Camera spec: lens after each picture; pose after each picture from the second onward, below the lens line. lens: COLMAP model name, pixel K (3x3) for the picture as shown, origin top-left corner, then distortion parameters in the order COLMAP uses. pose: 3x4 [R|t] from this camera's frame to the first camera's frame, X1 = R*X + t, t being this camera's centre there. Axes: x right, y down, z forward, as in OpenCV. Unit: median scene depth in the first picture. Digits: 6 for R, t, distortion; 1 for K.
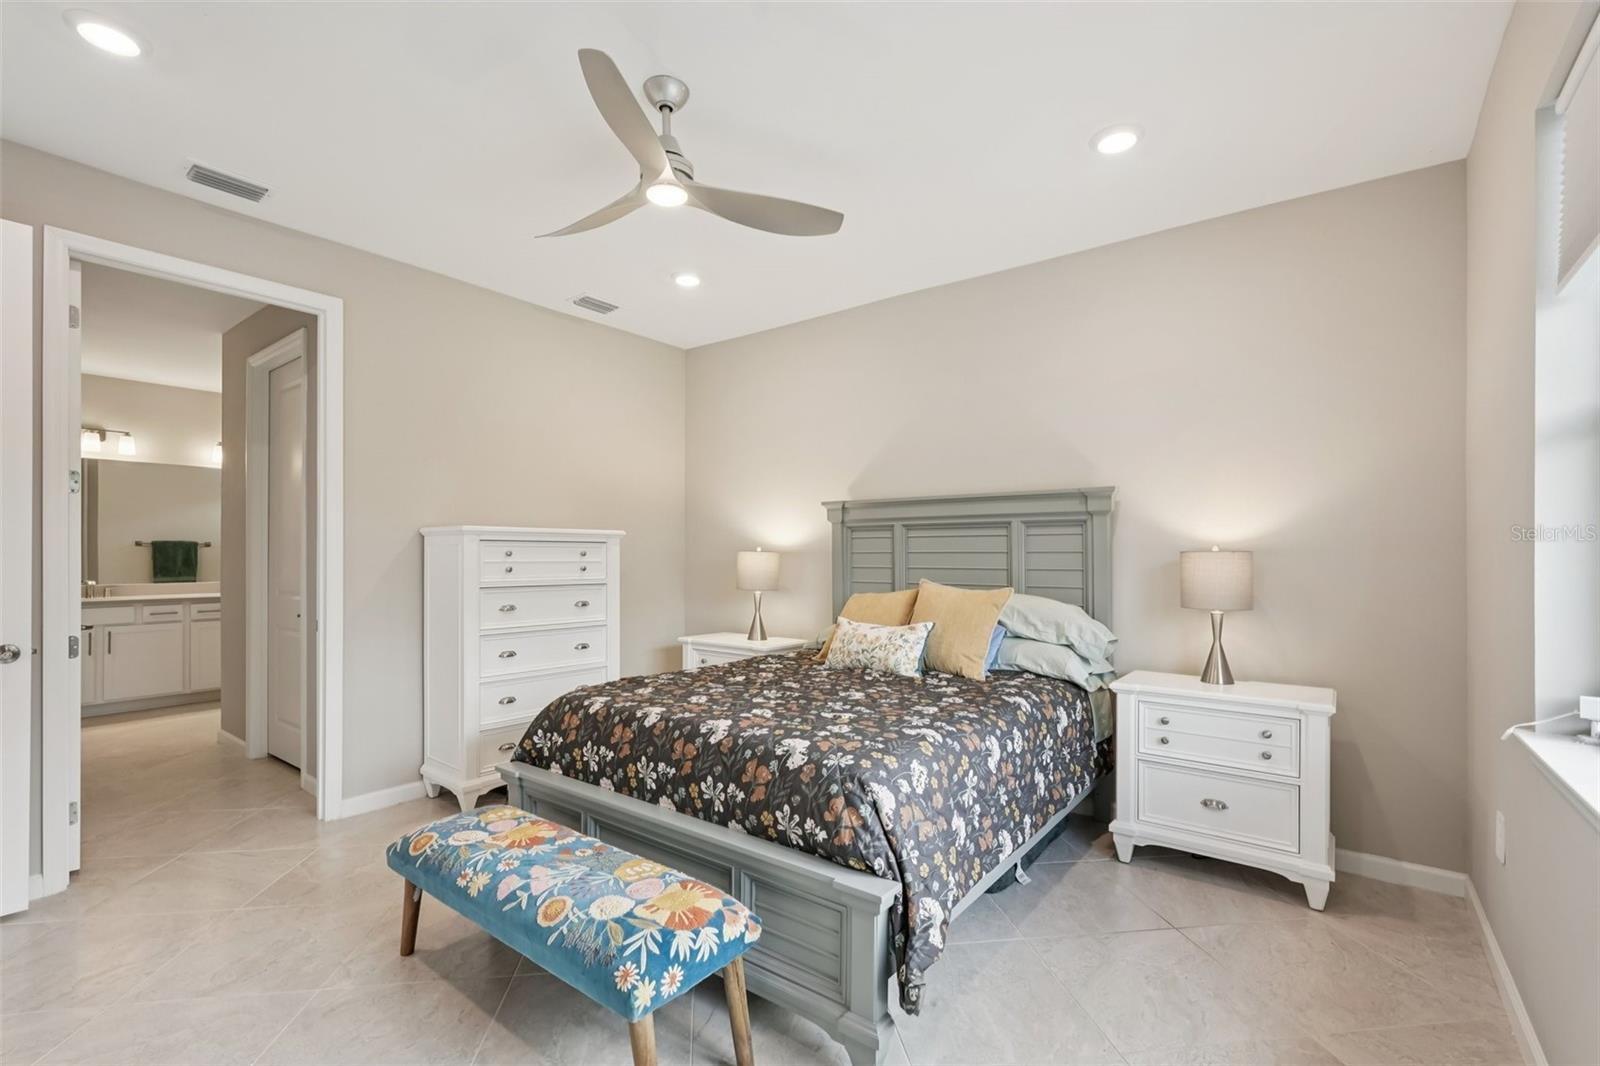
lens RADIAL K [[710.8, 0, 773.3], [0, 710.8, 541.1], [0, 0, 1]] dist [-0.006443, 0.005364]
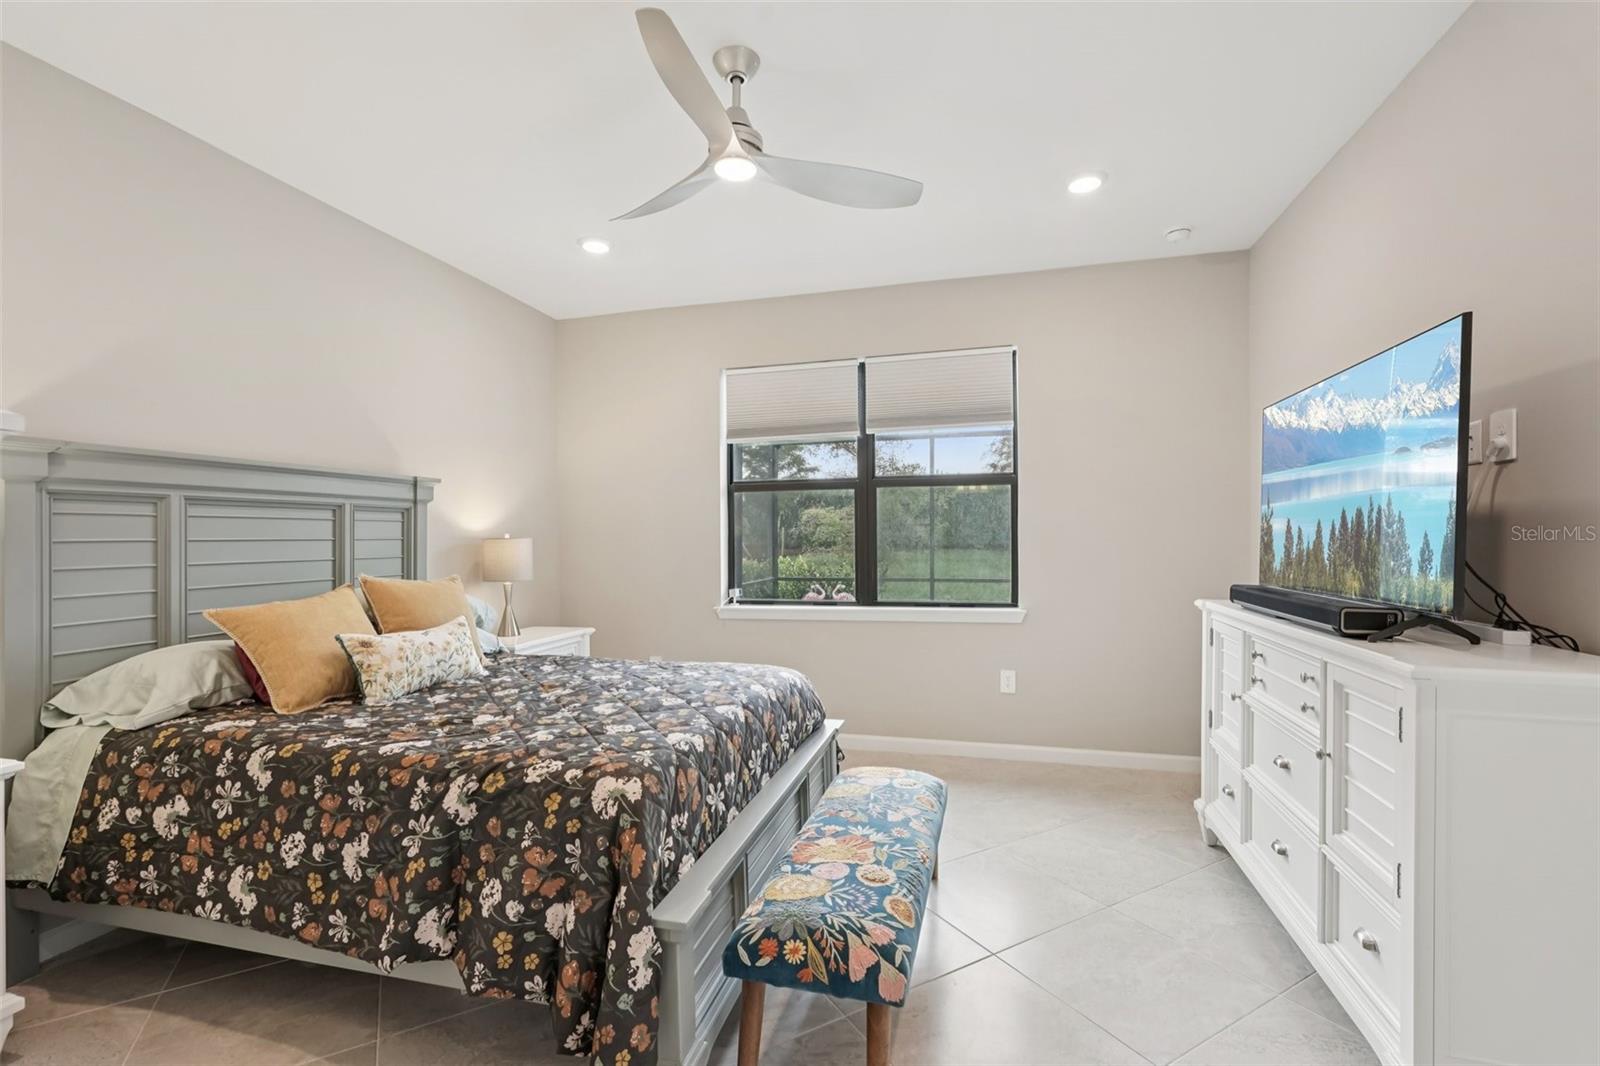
lens RADIAL K [[710.8, 0, 787.6], [0, 710.8, 538.2], [0, 0, 1]] dist [-0.006443, 0.005364]
pose [[-0.392980, -0.002057, 0.919545, -0.984583], [-0.016749, 0.999848, -0.004921, 0.013489], [-0.919395, -0.017335, -0.392954, 1.206047]]
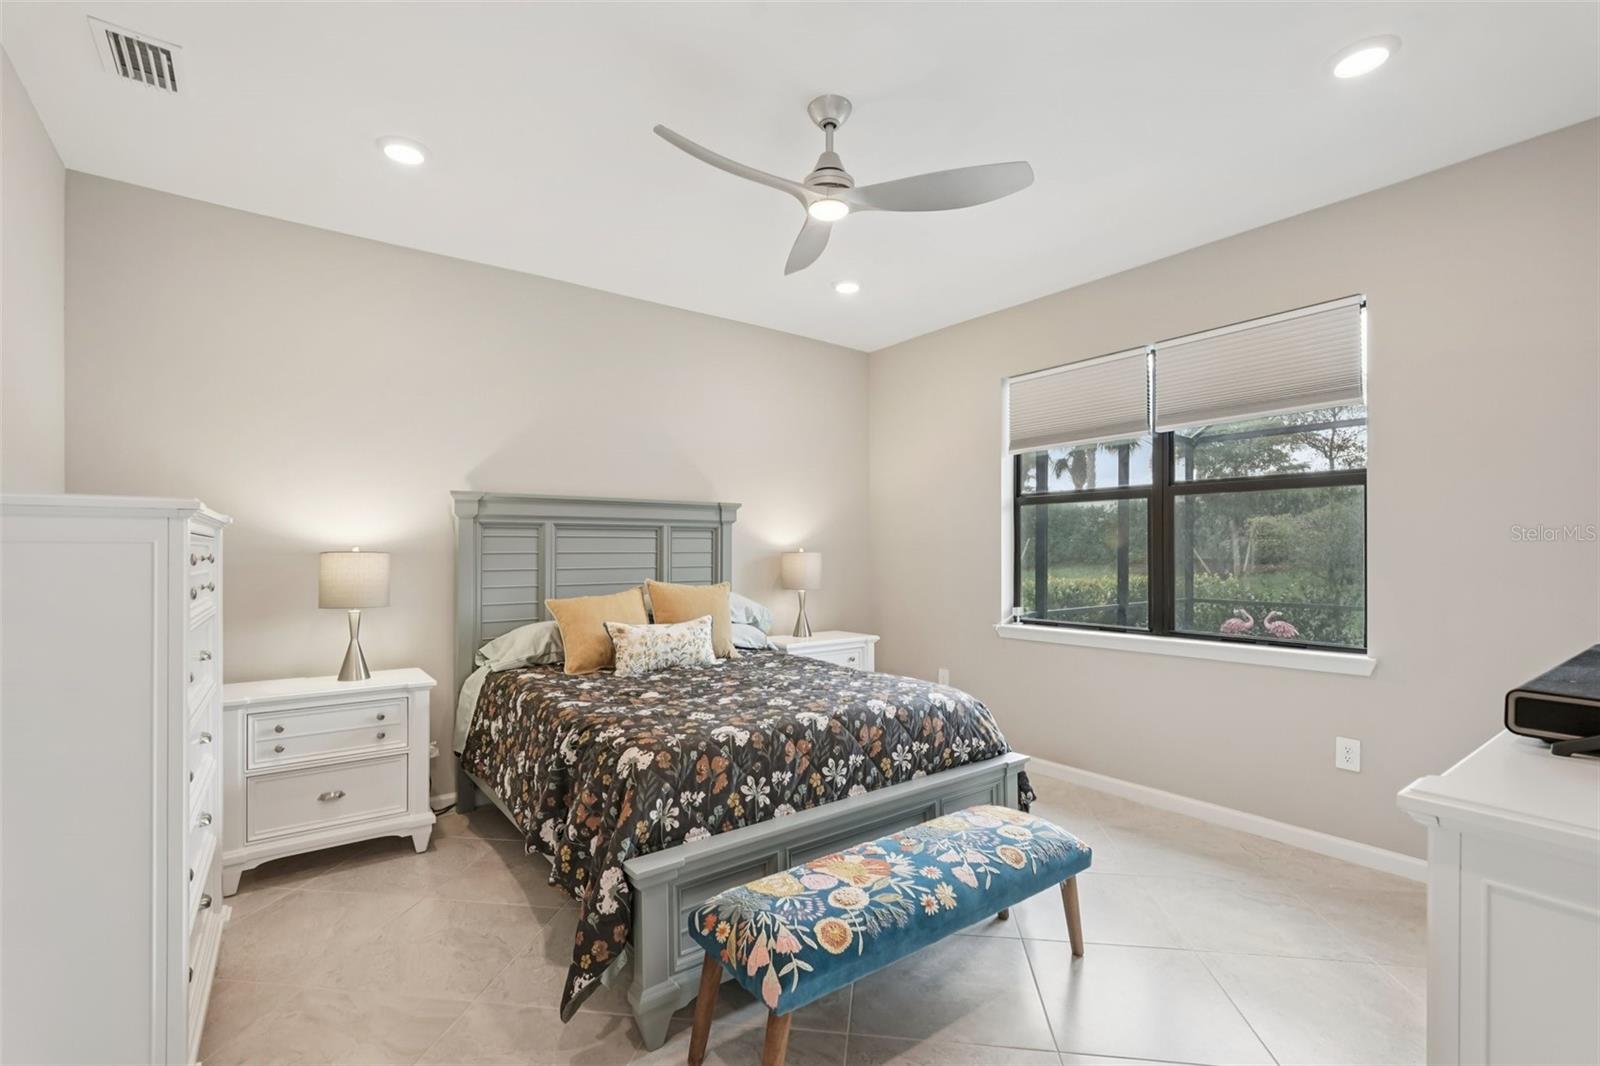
lens RADIAL K [[710.8, 0, 791.6], [0, 710.8, 546.6], [0, 0, 1]] dist [-0.006443, 0.005364]
pose [[0.248691, -0.000302, 0.968583, -1.069268], [-0.022759, 0.999722, 0.006156, -0.008844], [-0.968315, -0.023575, 0.248615, 0.722632]]
